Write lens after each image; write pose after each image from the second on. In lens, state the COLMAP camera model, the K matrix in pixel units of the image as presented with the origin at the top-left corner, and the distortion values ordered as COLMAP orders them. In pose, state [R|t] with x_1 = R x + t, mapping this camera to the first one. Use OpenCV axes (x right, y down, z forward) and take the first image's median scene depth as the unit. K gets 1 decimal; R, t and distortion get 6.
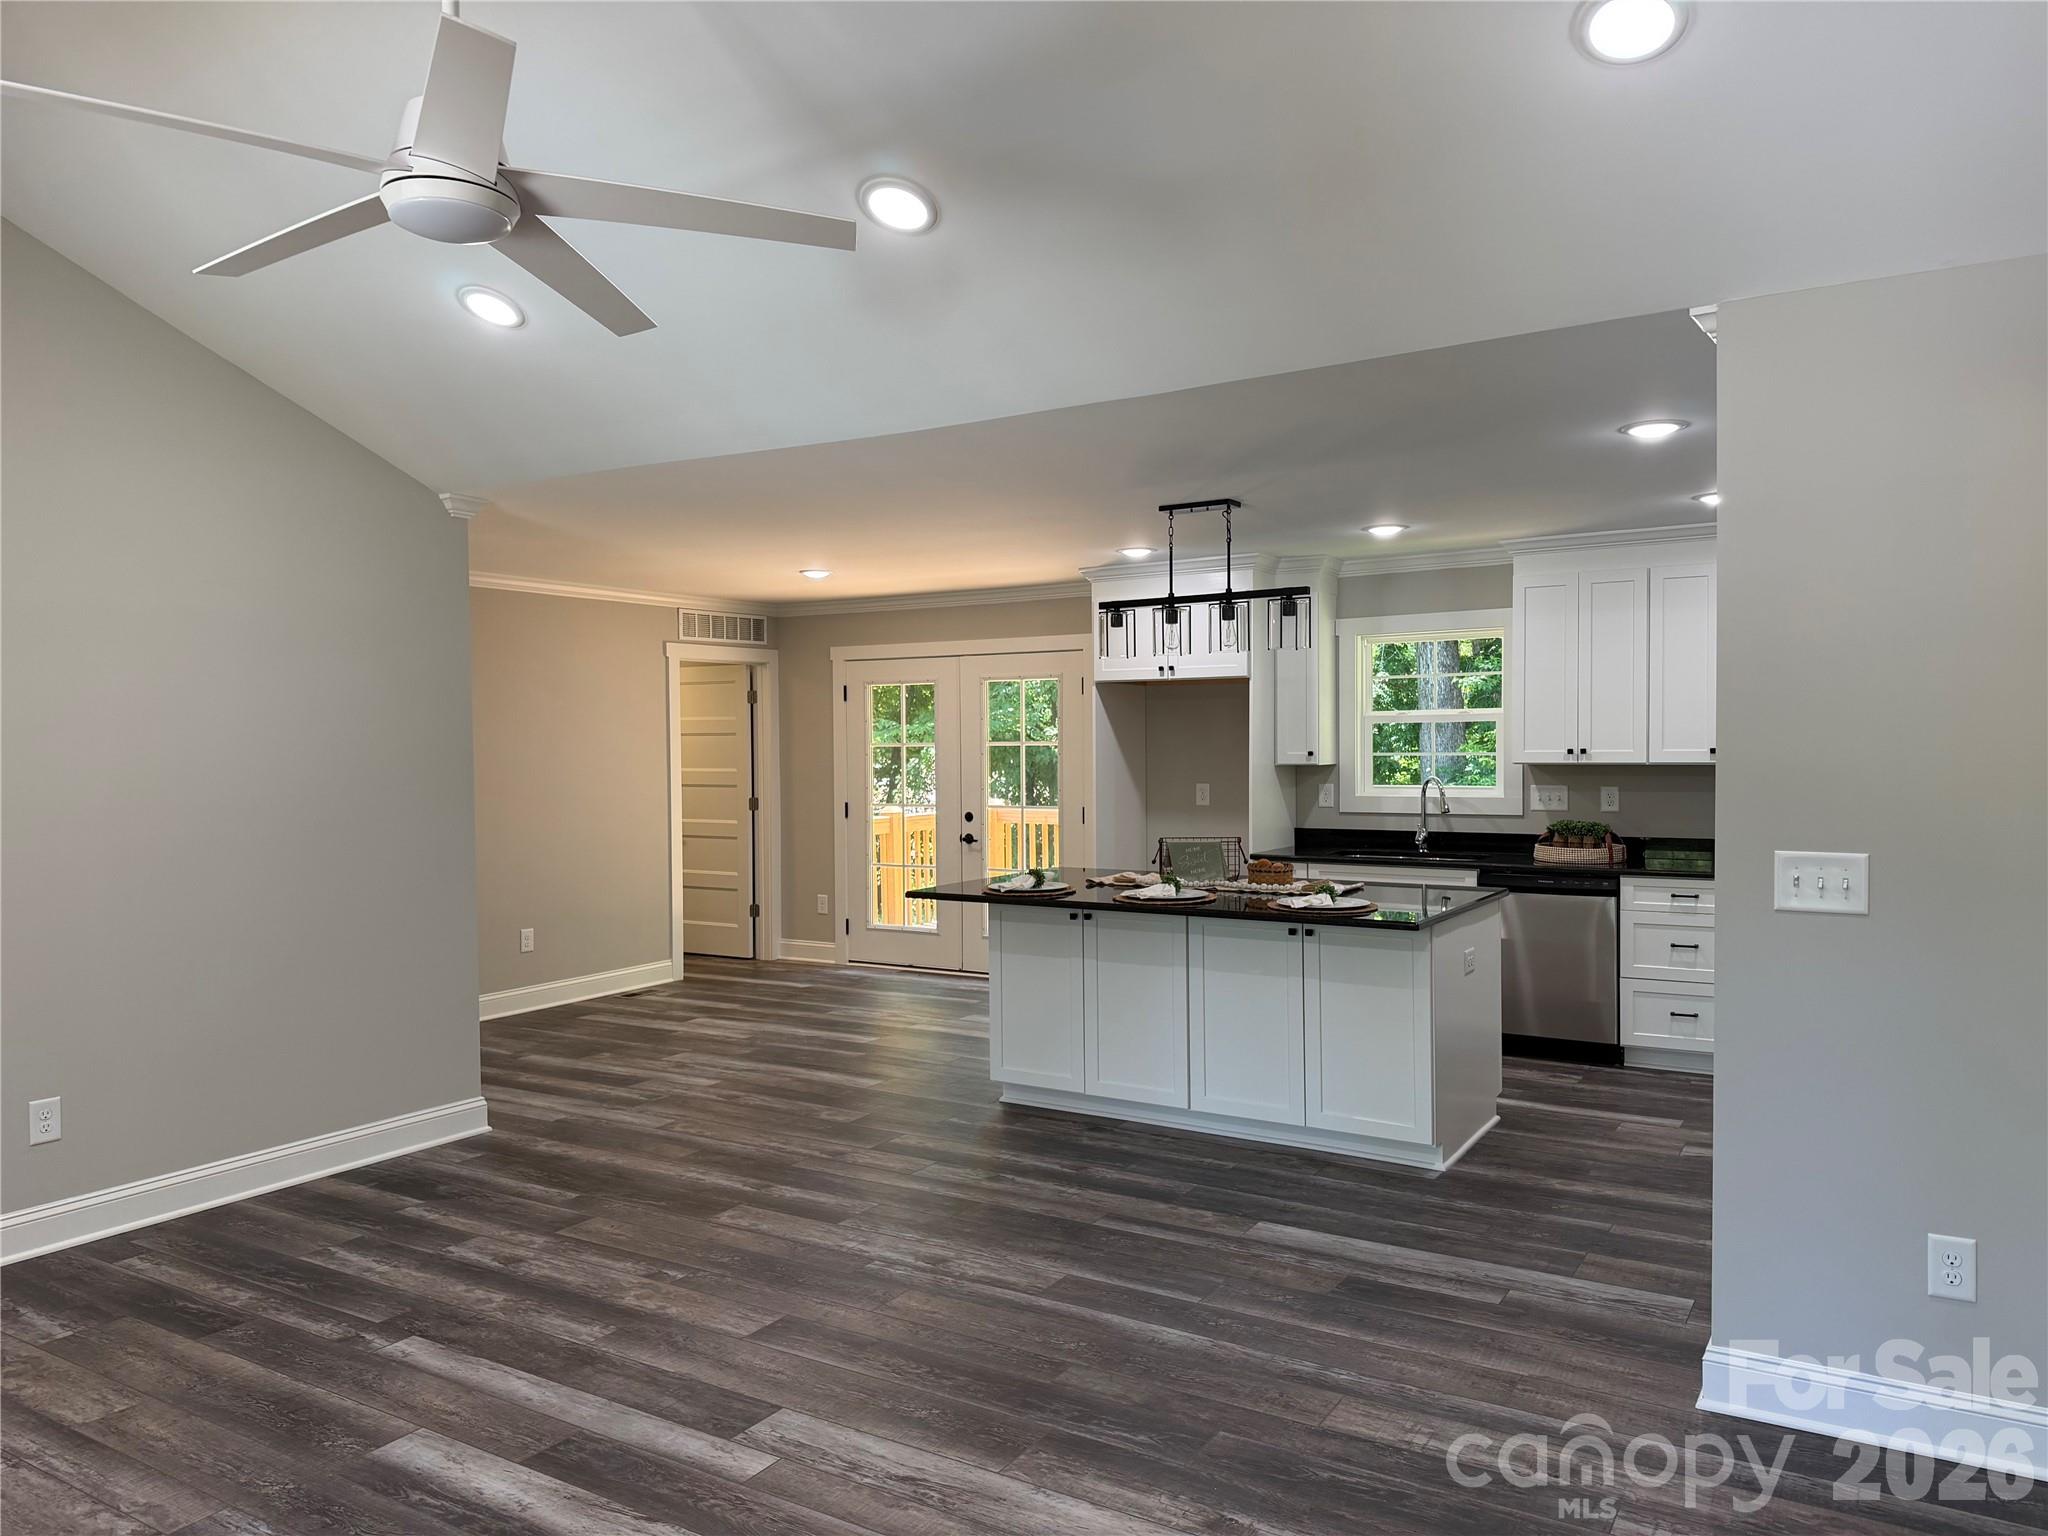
lens RADIAL K [[1443.2, 0, 1027.4], [0, 1443.2, 779.3], [0, 0, 1]] dist [0.000102, -0.003818]
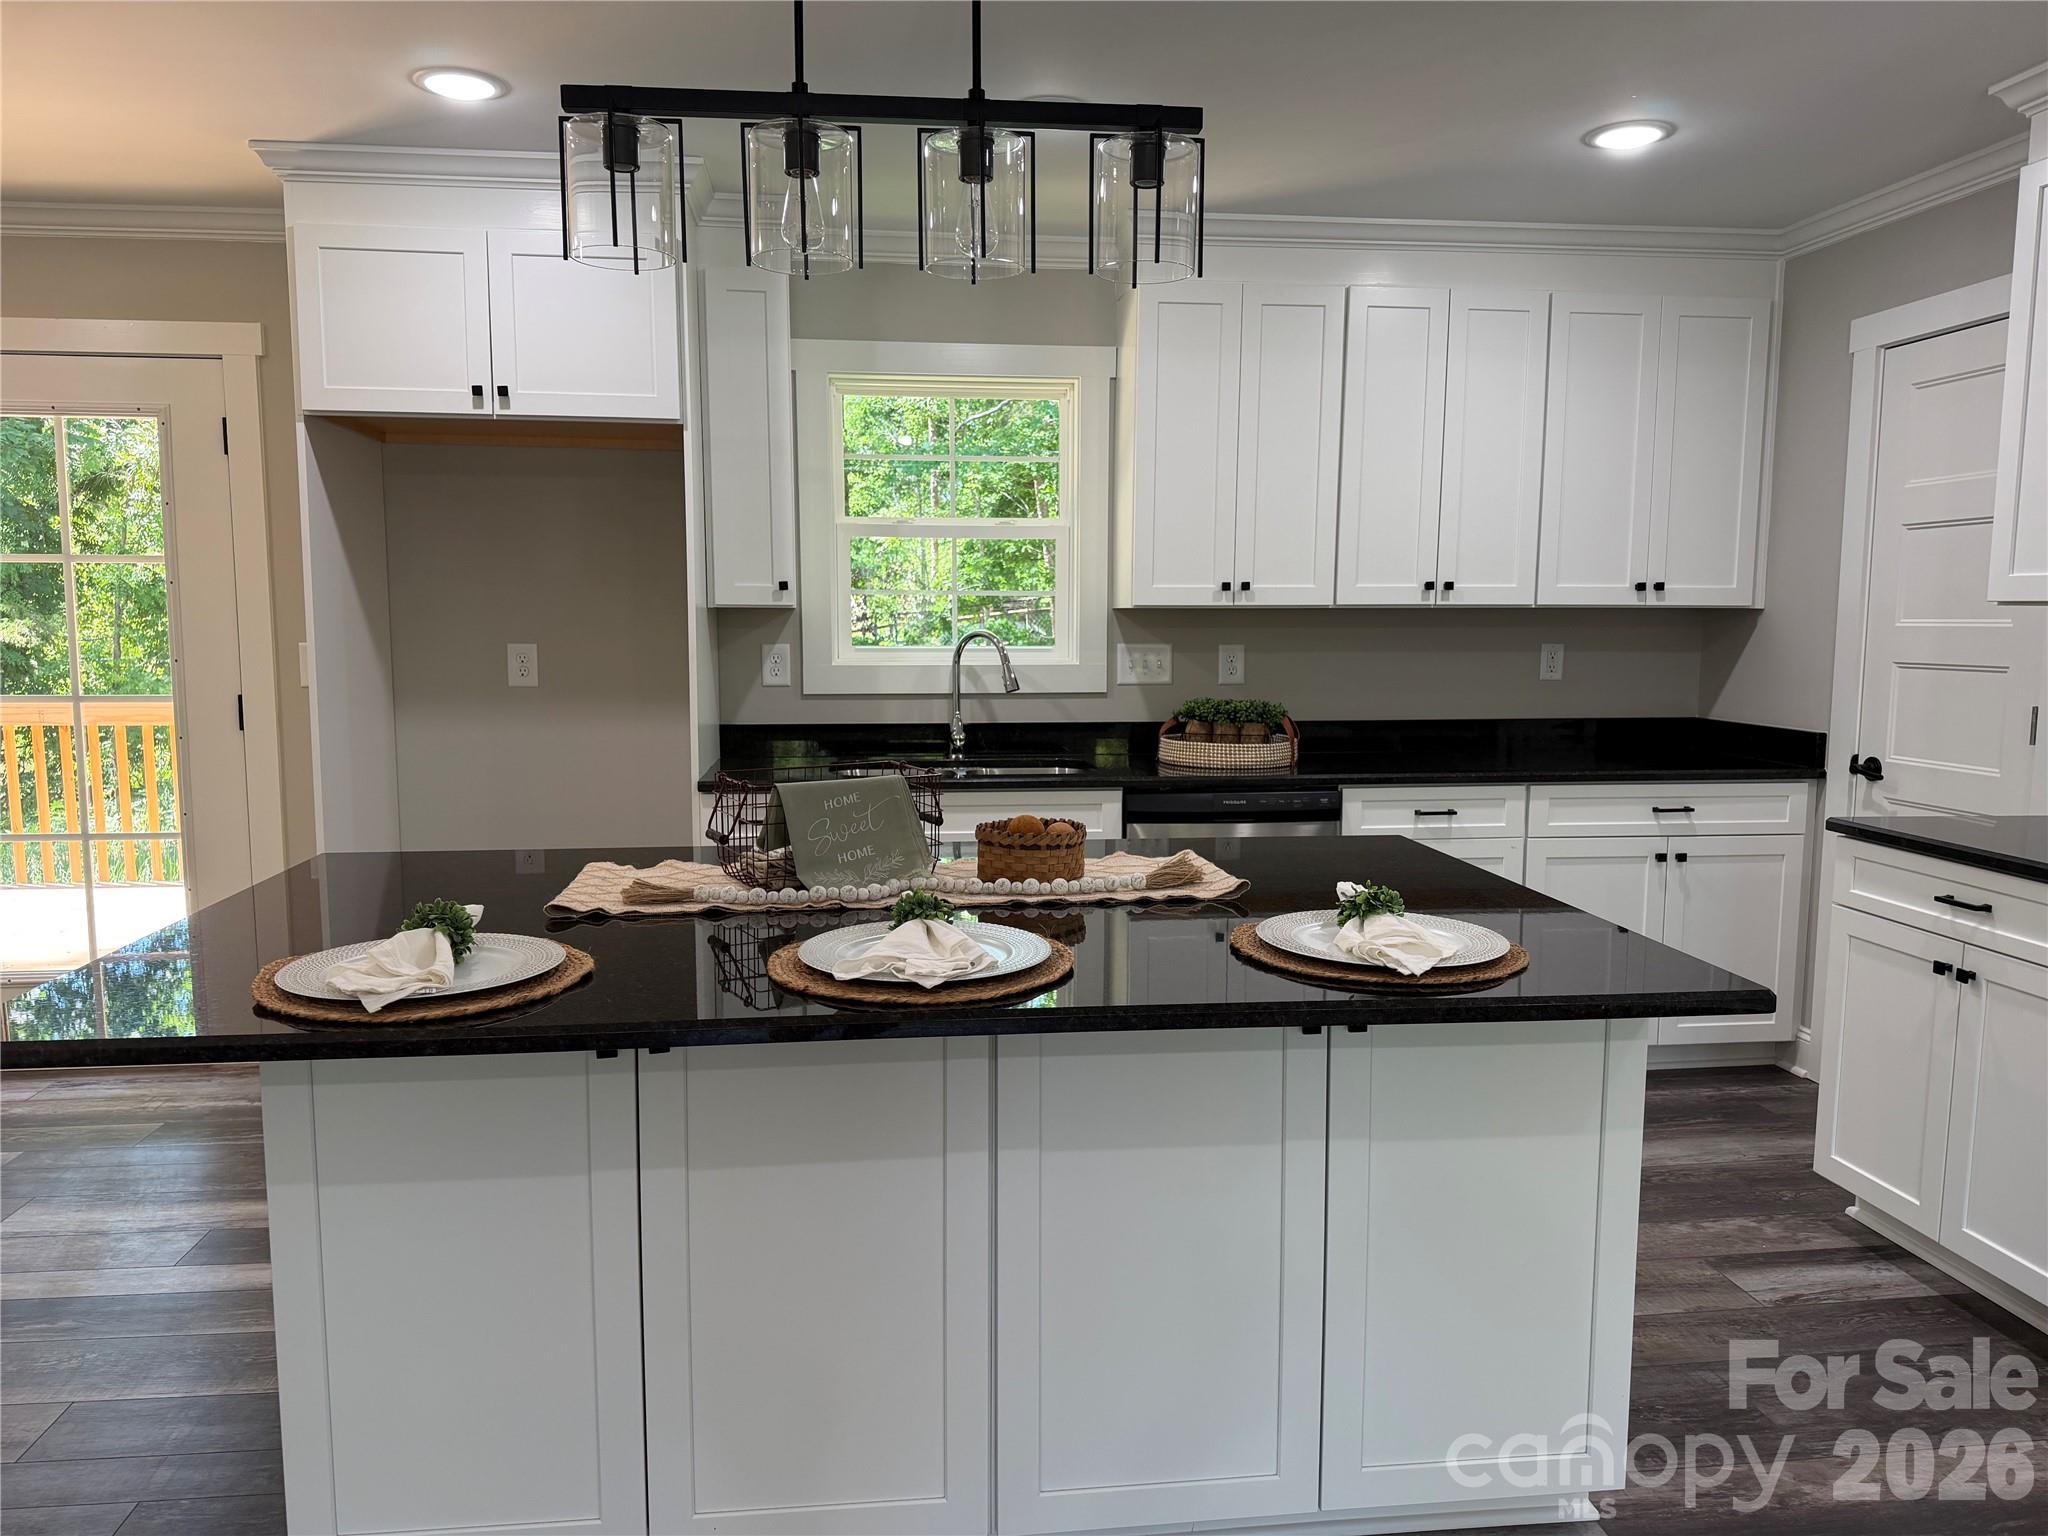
lens RADIAL K [[1430.0, 0, 1027.7], [0, 1430.0, 774.4], [0, 0, 1]] dist [0.060624, -0.093927]
pose [[0.773157, -0.059752, 0.631393, -0.070362], [0.006729, 0.996269, 0.086043, 0.006903], [-0.634179, -0.062276, 0.770674, 0.533197]]
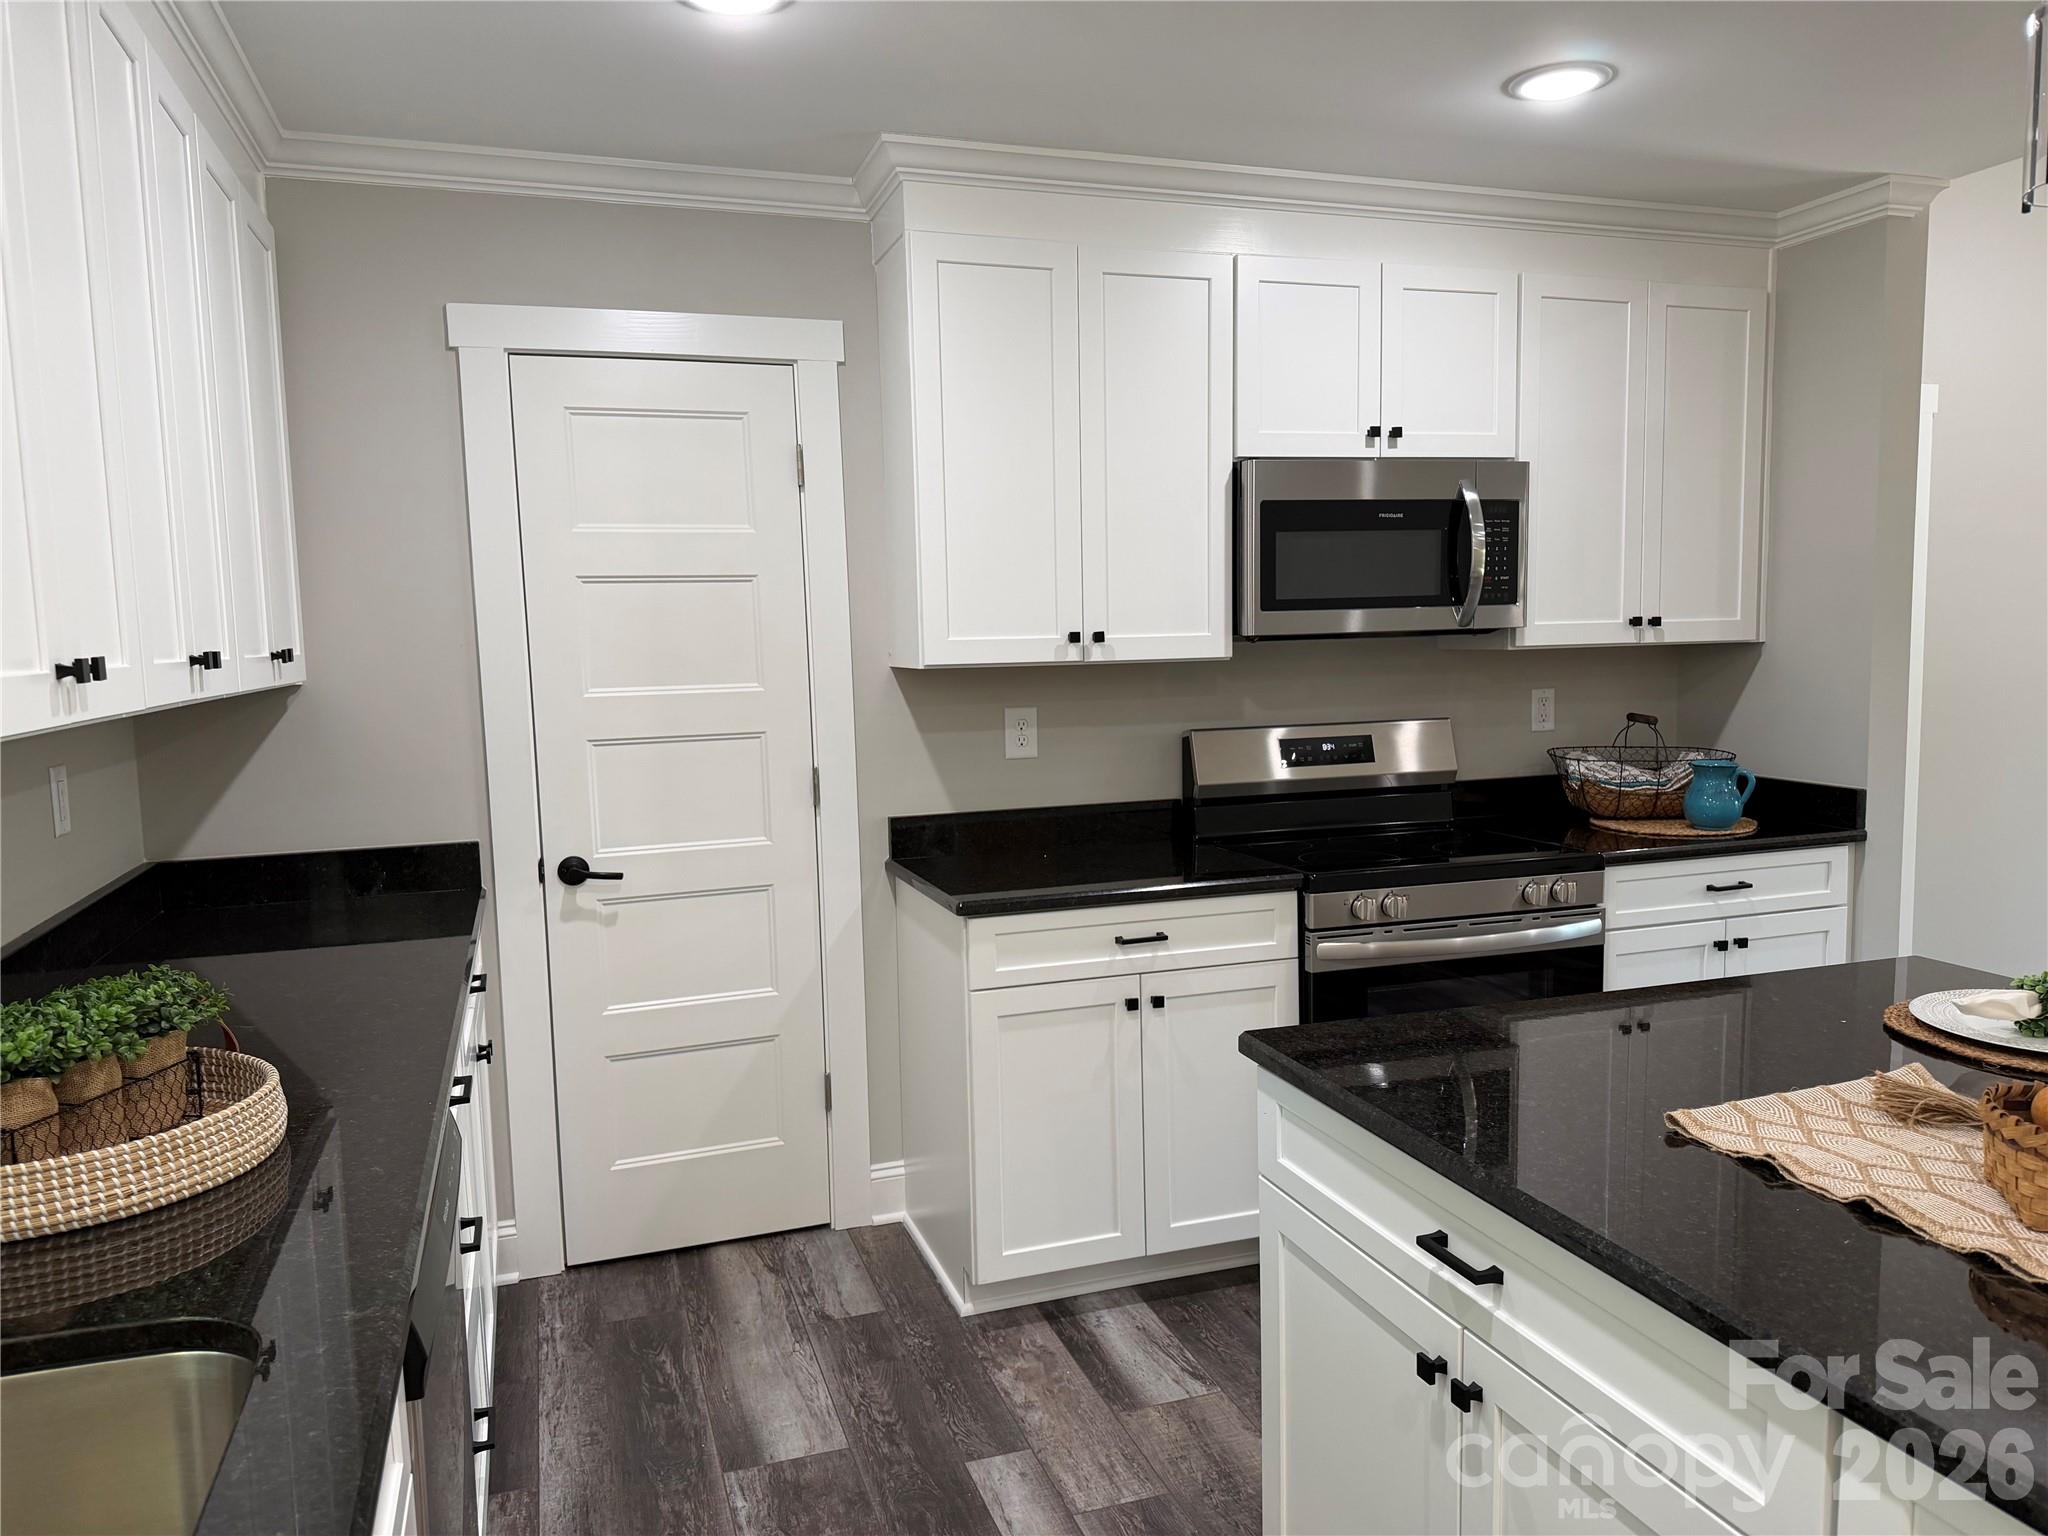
lens RADIAL K [[1395.9, 0, 983.0], [0, 1395.9, 804.6], [0, 0, 1]] dist [0.003812, 0.000214]
pose [[-0.761196, -0.032783, 0.647693, 0.136776], [0.060980, 0.990678, 0.121810, -0.011227], [-0.645649, 0.132218, -0.752101, 0.978488]]
